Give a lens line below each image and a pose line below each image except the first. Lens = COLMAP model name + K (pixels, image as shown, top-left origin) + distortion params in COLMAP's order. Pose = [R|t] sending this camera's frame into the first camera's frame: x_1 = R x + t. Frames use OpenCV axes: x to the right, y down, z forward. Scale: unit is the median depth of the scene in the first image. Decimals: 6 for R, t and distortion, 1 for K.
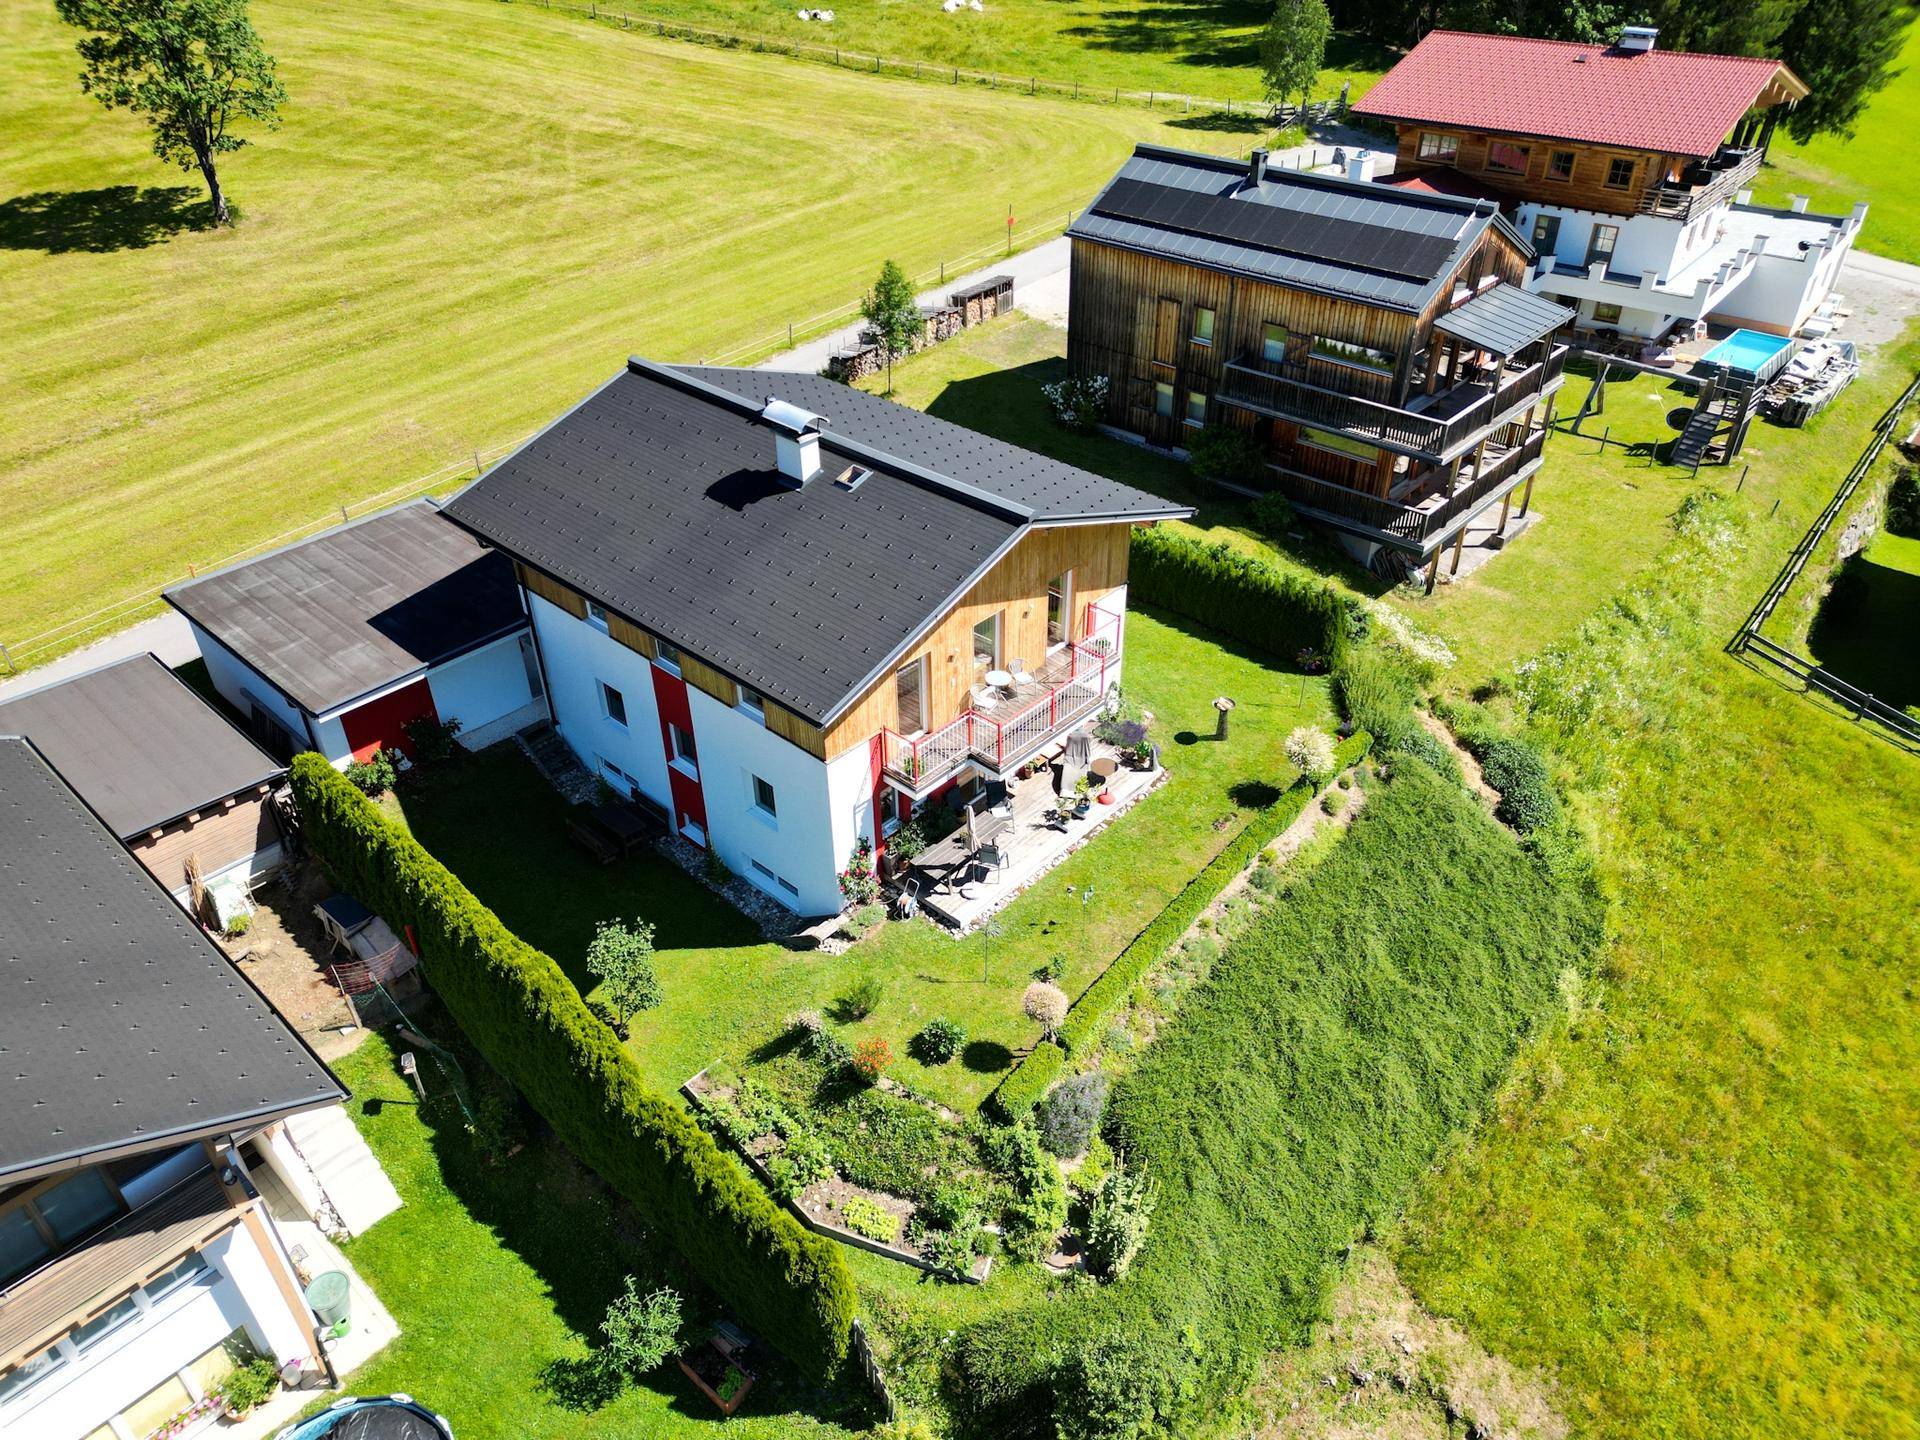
lens RADIAL K [[1334.6, 0, 960.0], [0, 1334.6, 720.0], [0, 0, 1]] dist [0.053331, -0.040595]
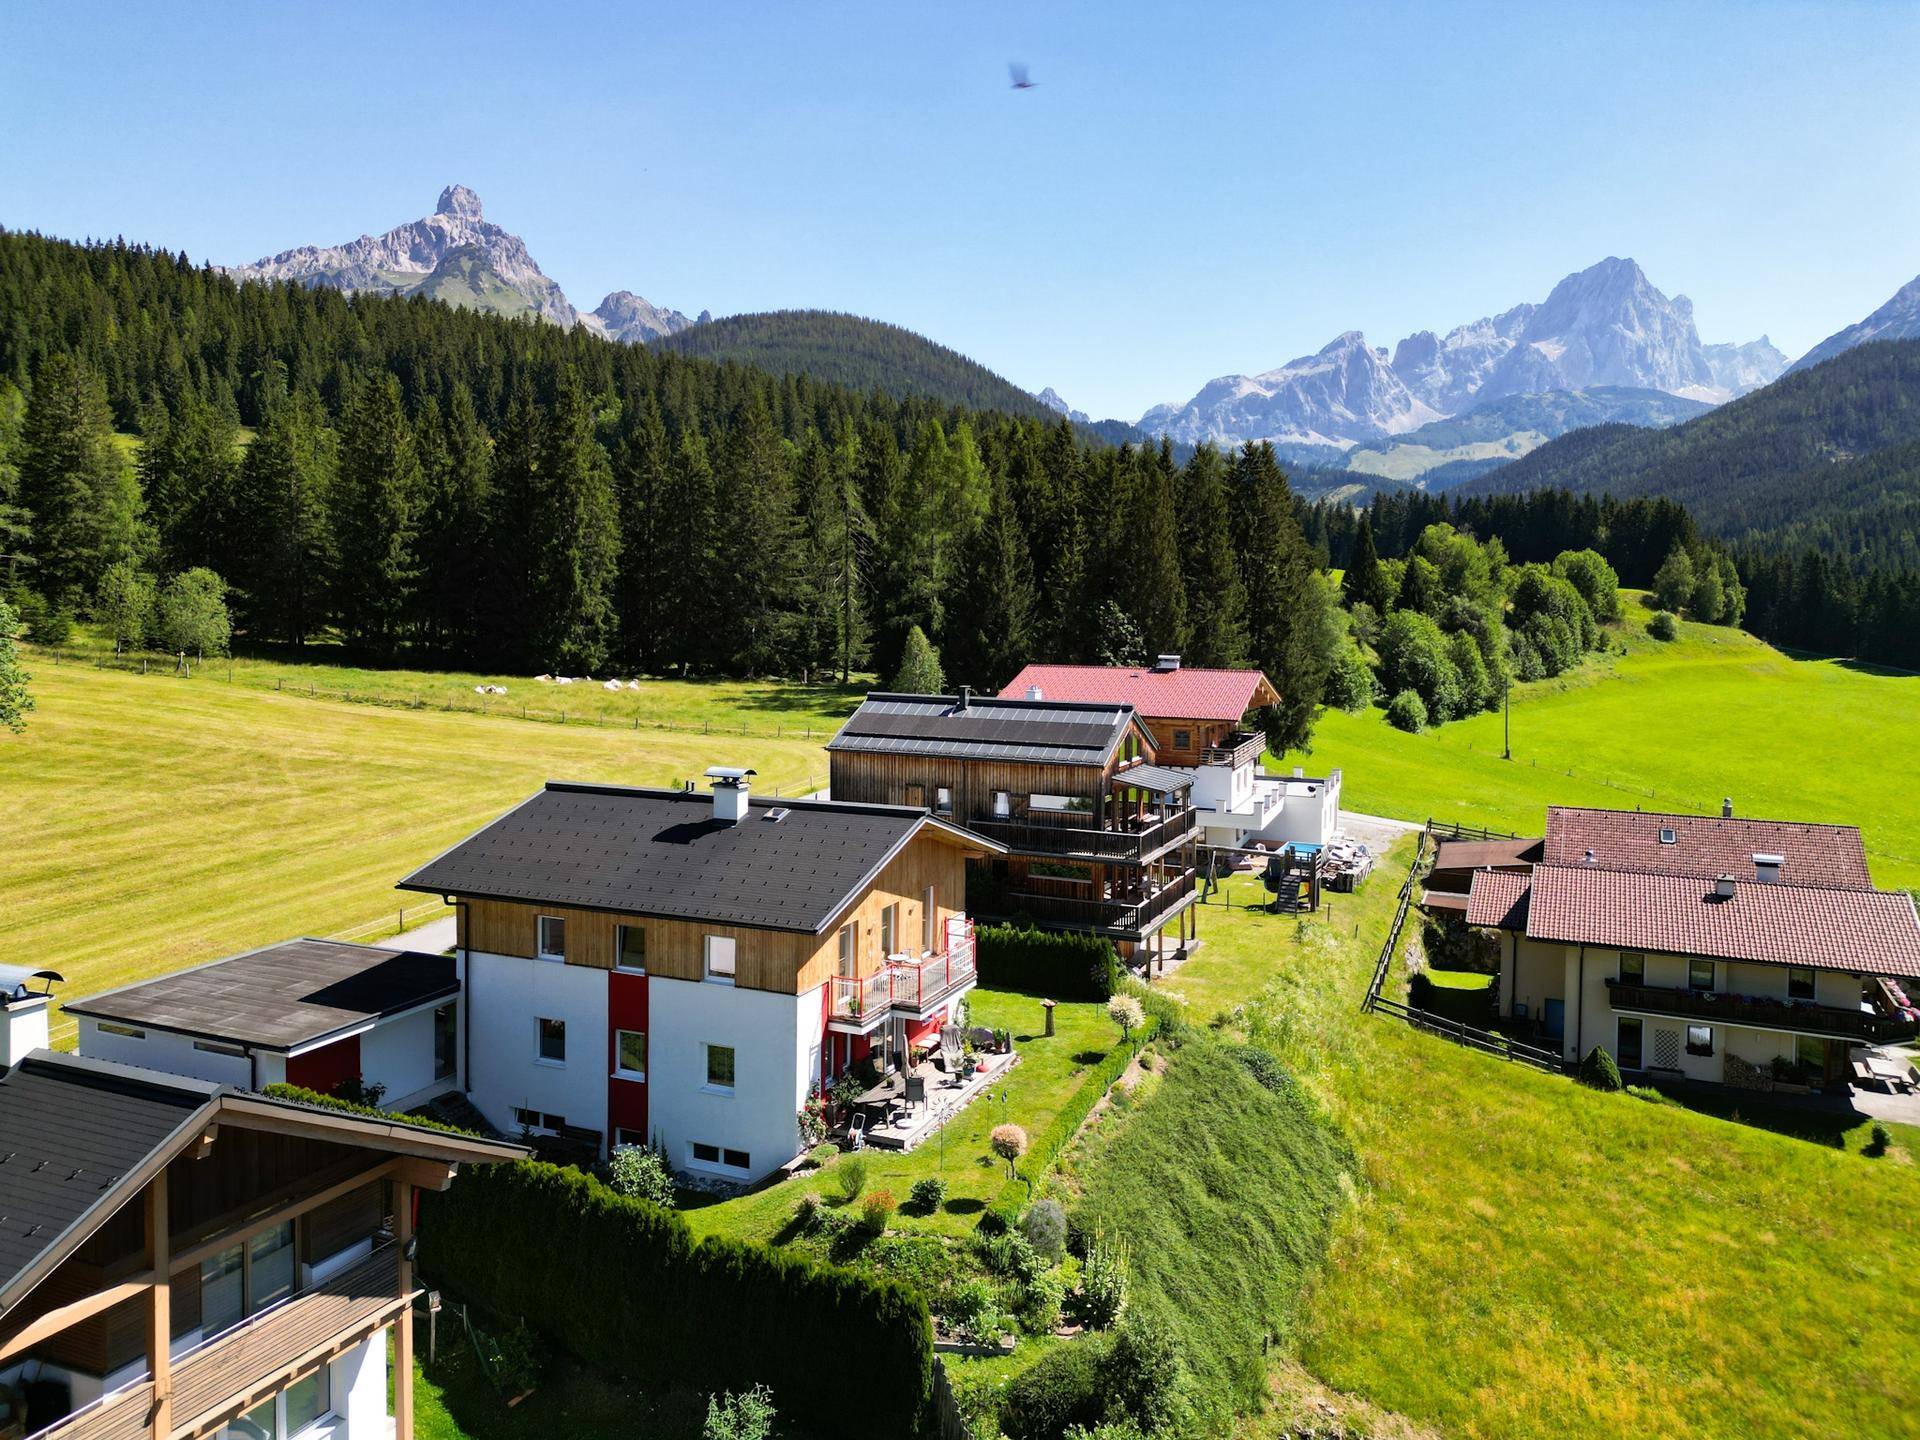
lens RADIAL K [[1371.9, 0, 1016.9], [0, 1371.9, 652.0], [0, 0, 1]] dist [0.059172, -0.055405]
pose [[0.939077, 0.004311, 0.343680, -0.222038], [0.180529, 0.844701, -0.503875, 0.282741], [-0.292479, 0.535221, 0.792461, -0.164597]]
